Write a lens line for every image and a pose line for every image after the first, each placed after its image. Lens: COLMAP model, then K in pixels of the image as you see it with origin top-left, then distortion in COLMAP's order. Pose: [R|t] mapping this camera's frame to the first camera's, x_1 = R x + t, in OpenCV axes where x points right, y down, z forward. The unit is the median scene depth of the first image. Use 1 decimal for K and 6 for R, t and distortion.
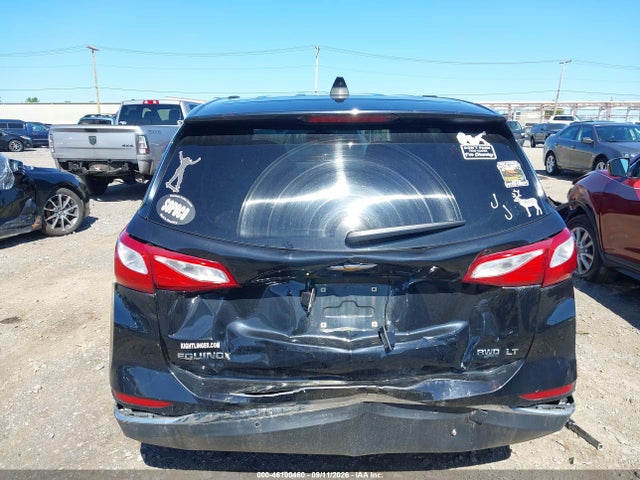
lens RADIAL K [[510.4, 0, 323.6], [0, 510.4, 244.9], [0, 0, 1]] dist [0.039712, -0.054103]
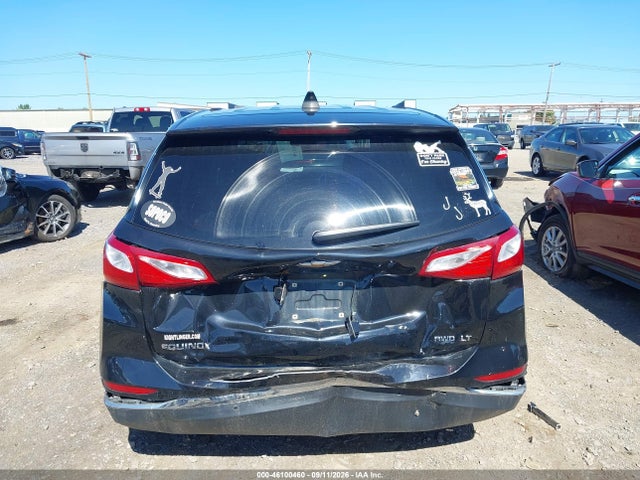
lens RADIAL K [[512.8, 0, 335.3], [0, 512.8, 239.4], [0, 0, 1]] dist [0.033055, -0.049967]
pose [[0.999499, -0.013816, 0.028462, 0.053966], [0.014279, 0.999768, -0.016117, 0.008193], [-0.028233, 0.016516, 0.999465, -0.108766]]
